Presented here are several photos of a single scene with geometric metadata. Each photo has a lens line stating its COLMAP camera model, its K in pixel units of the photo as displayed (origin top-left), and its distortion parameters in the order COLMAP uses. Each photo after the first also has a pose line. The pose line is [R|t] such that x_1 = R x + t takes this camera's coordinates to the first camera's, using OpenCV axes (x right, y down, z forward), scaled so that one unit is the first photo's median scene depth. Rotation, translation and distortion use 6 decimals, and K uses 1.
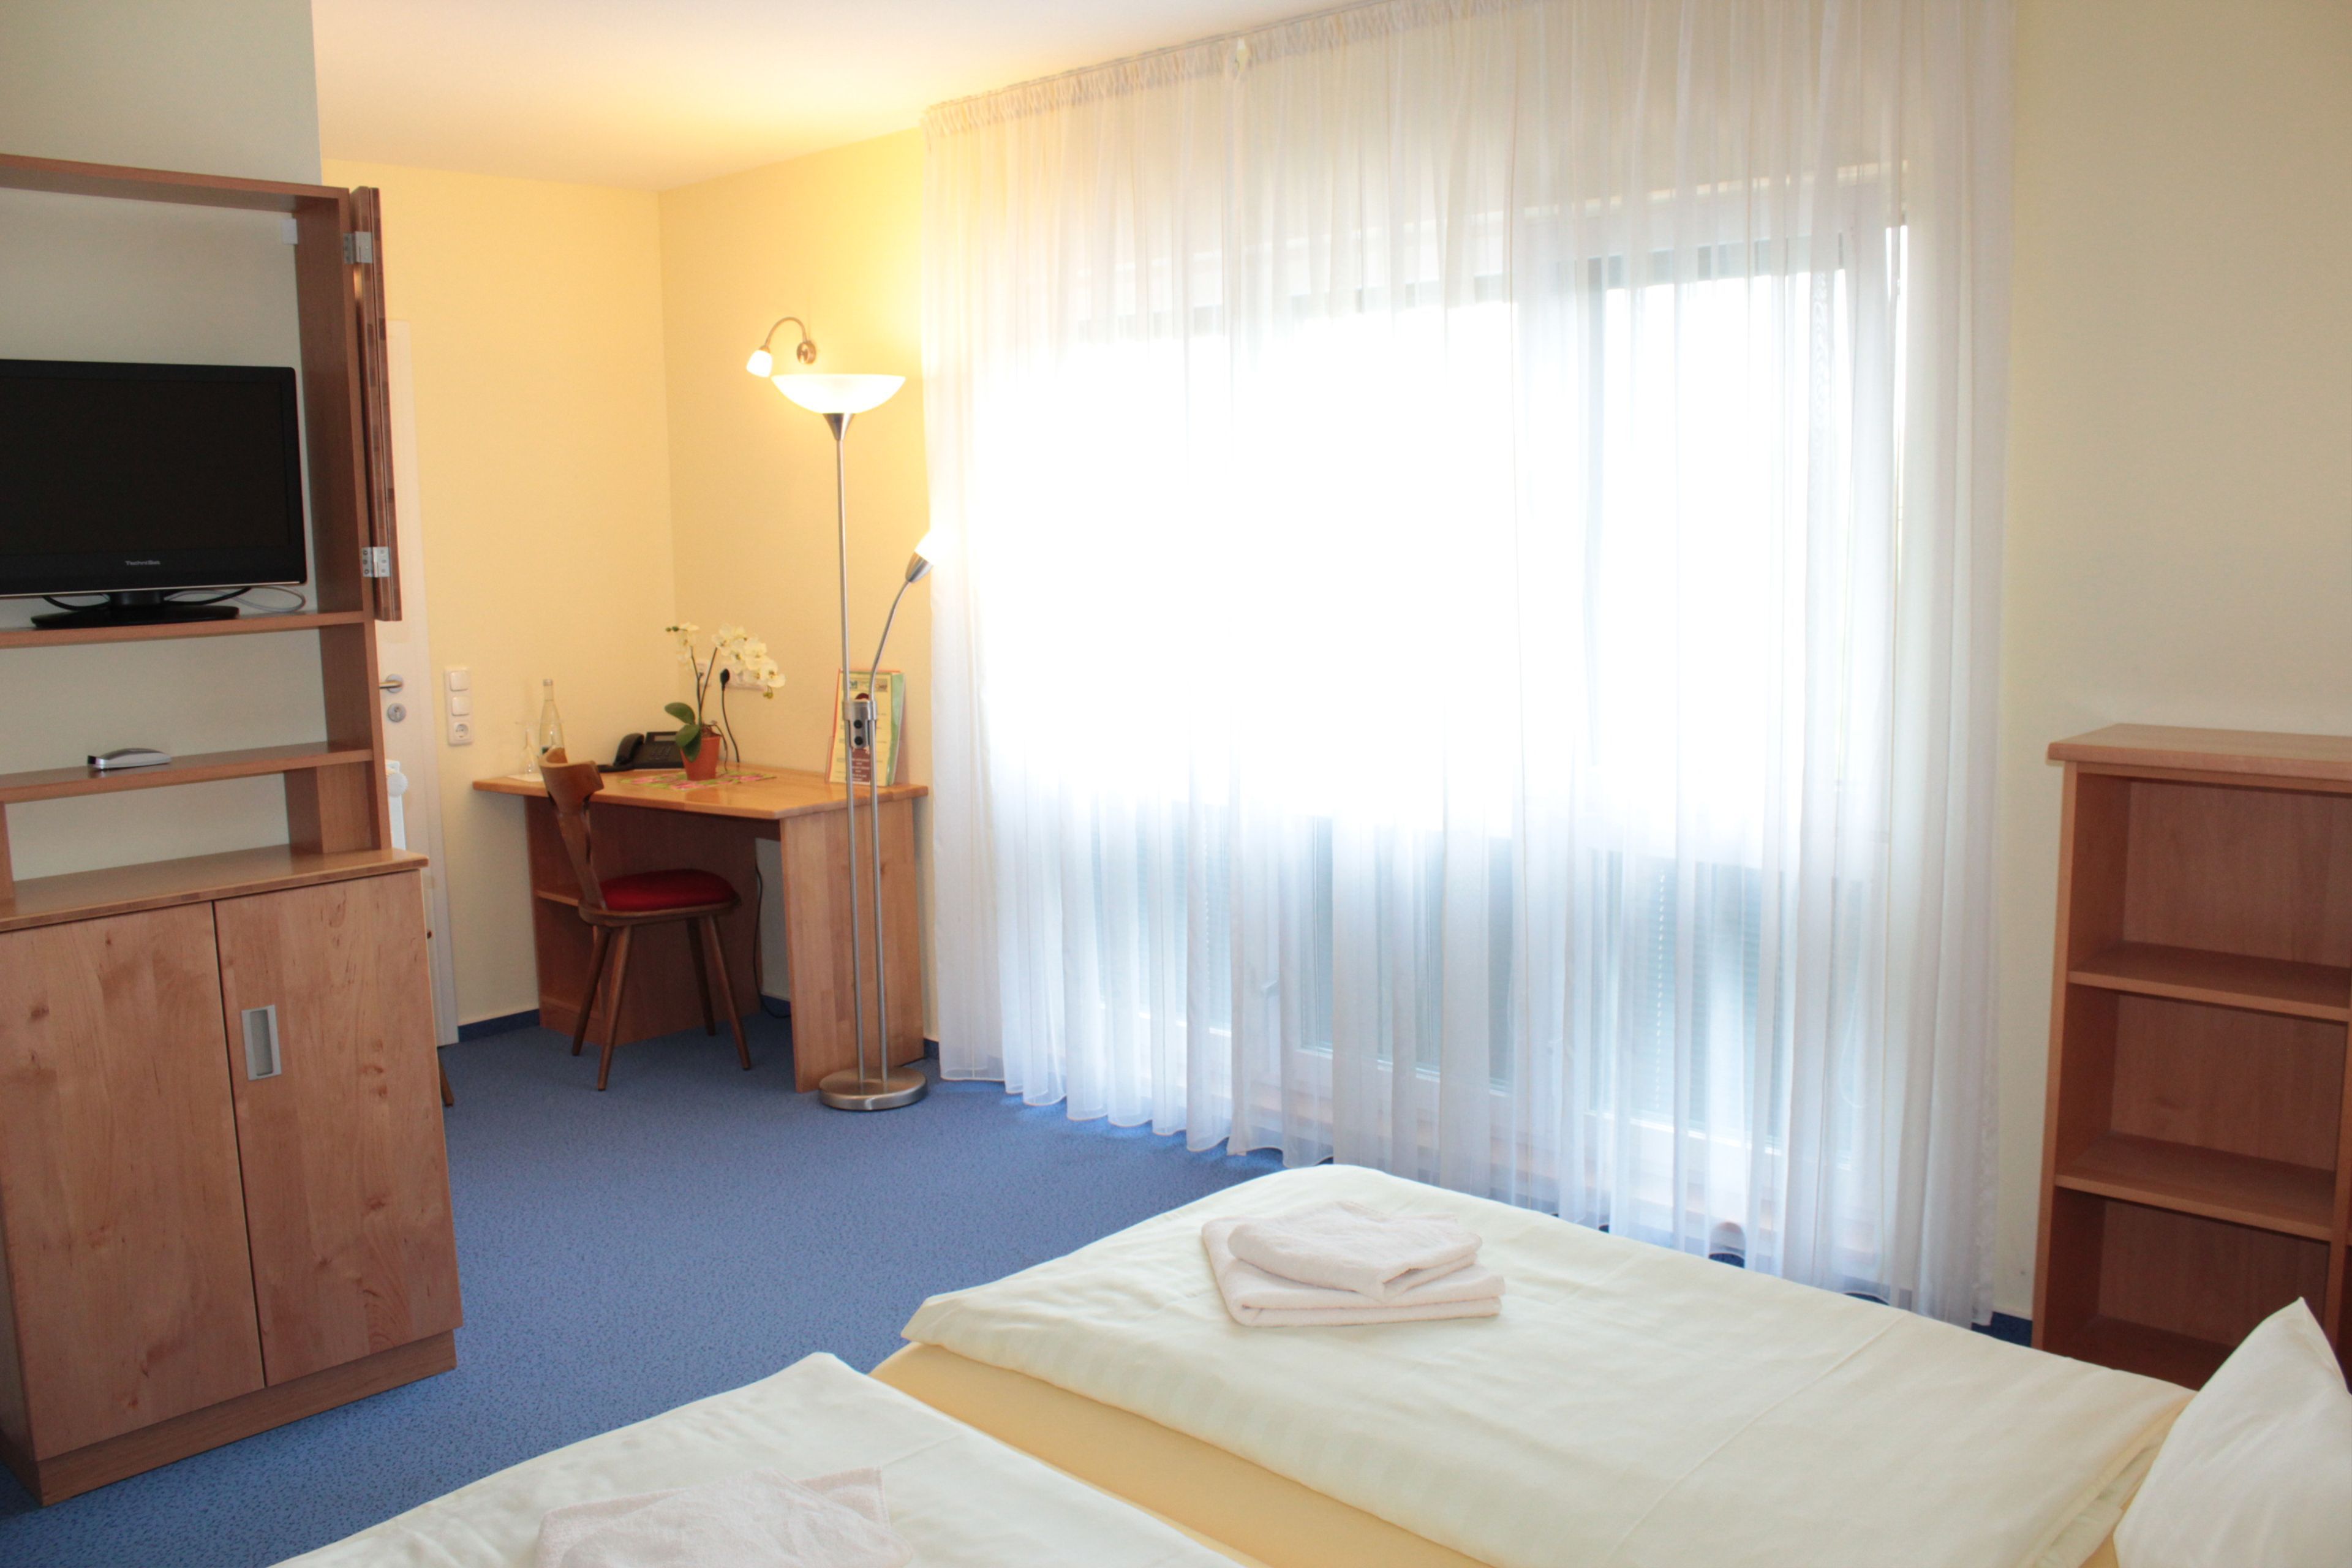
lens RADIAL K [[1936.2, 0, 1176.0], [0, 1936.2, 784.0], [0, 0, 1]] dist [-0.170514, 0.147328]
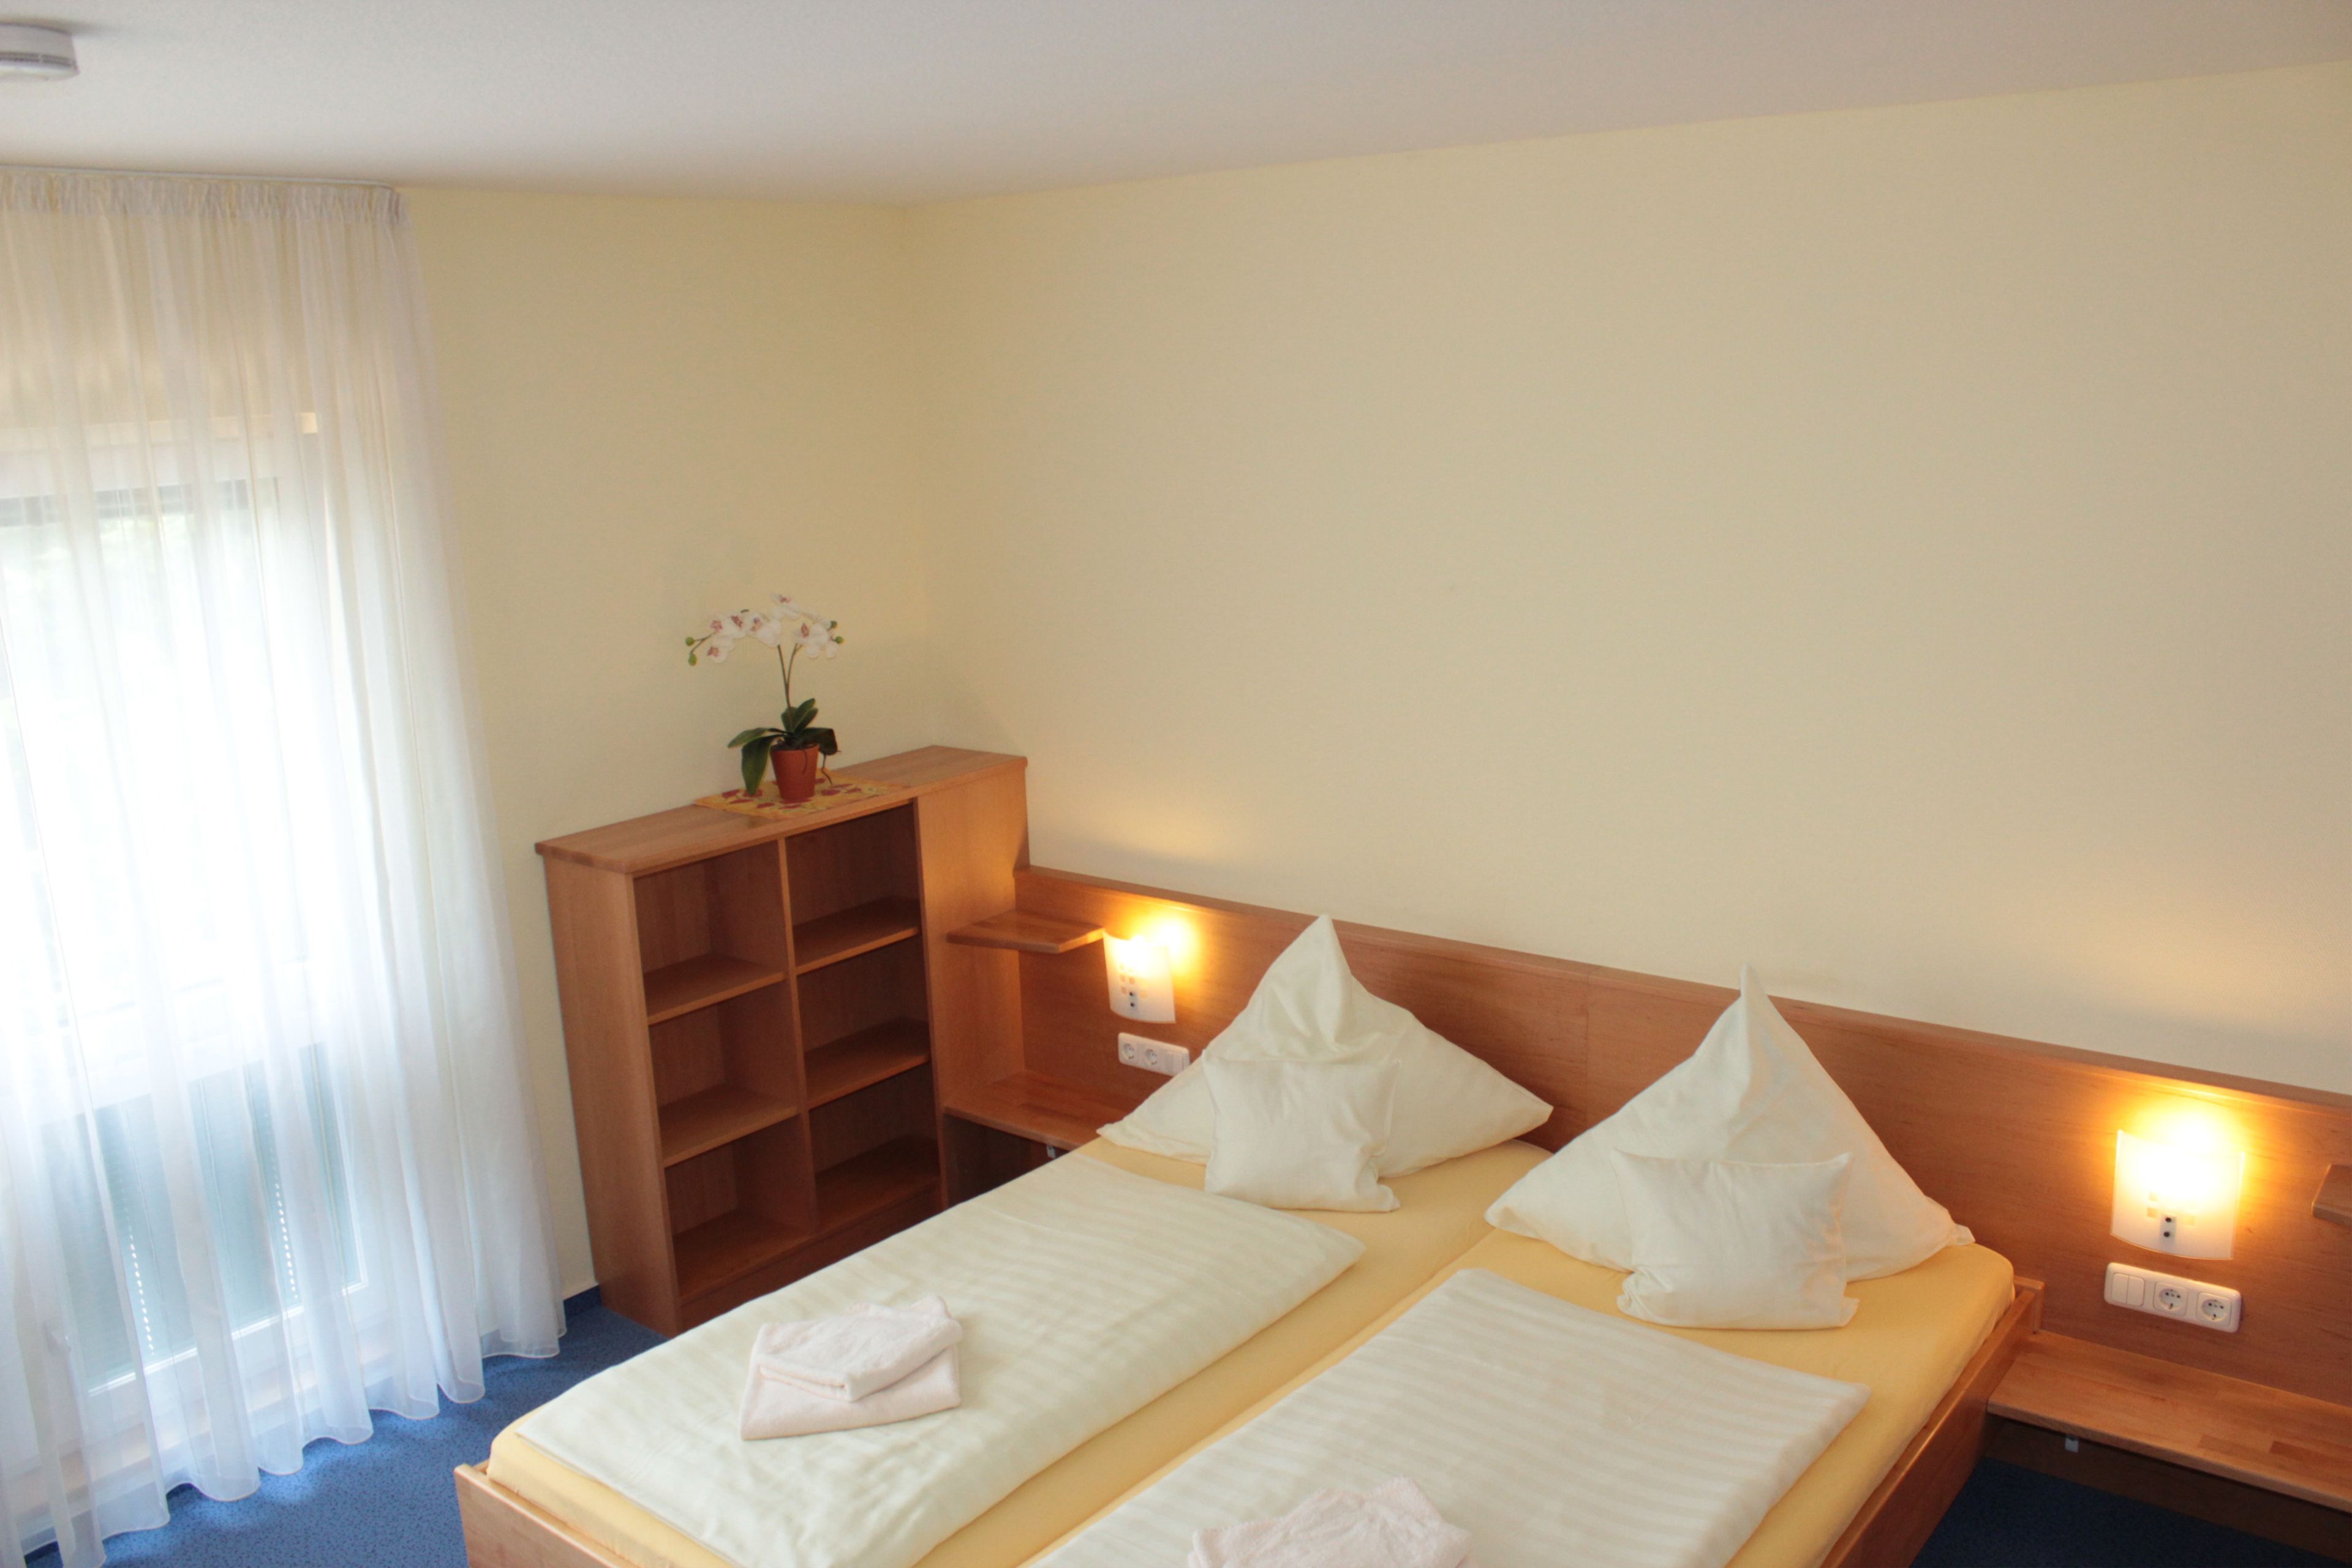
lens RADIAL K [[1937.8, 0, 1170.1], [0, 1937.8, 788.3], [0, 0, 1]] dist [-0.164619, 0.135081]
pose [[-0.077081, -0.181363, 0.980391, -0.812454], [0.179126, 0.964797, 0.192562, -0.239676], [-0.980802, 0.190456, -0.041881, 0.581501]]
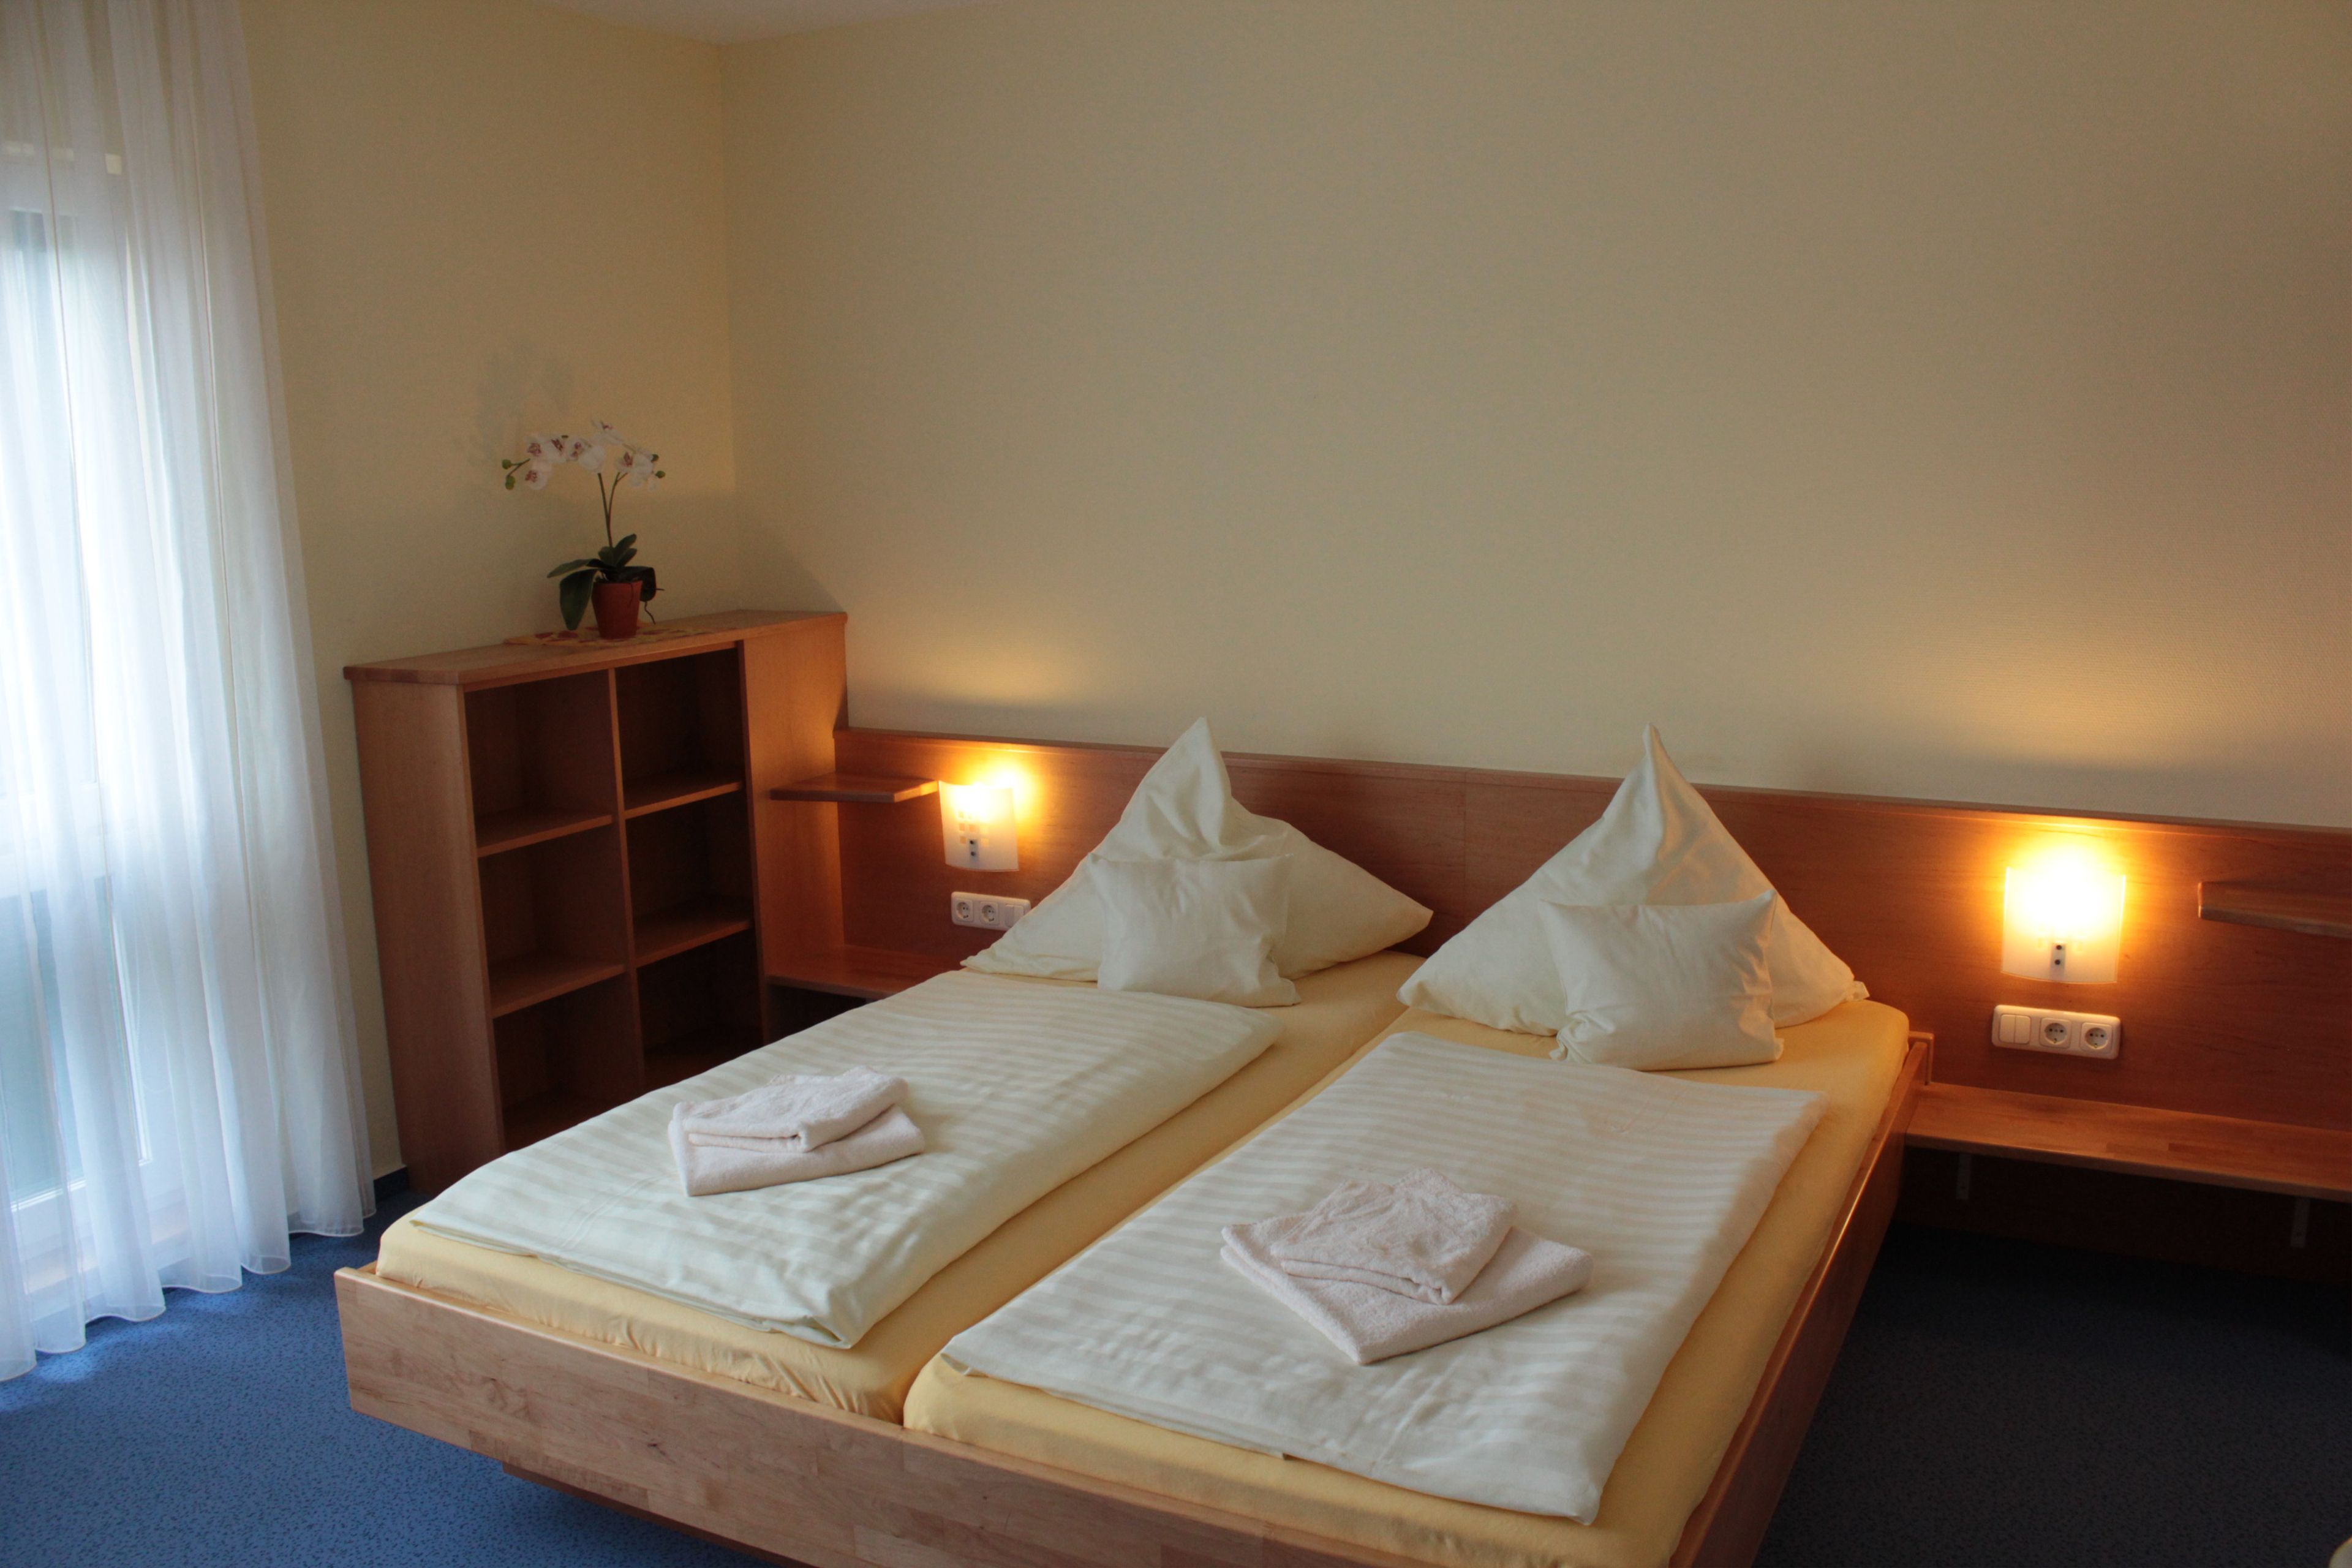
lens RADIAL K [[1936.2, 0, 1176.0], [0, 1936.2, 784.0], [0, 0, 1]] dist [-0.170514, 0.147328]
pose [[-0.262980, -0.144263, 0.953955, -0.778930], [0.161407, 0.968245, 0.190920, -0.099653], [-0.951204, 0.204183, -0.231344, 0.753149]]
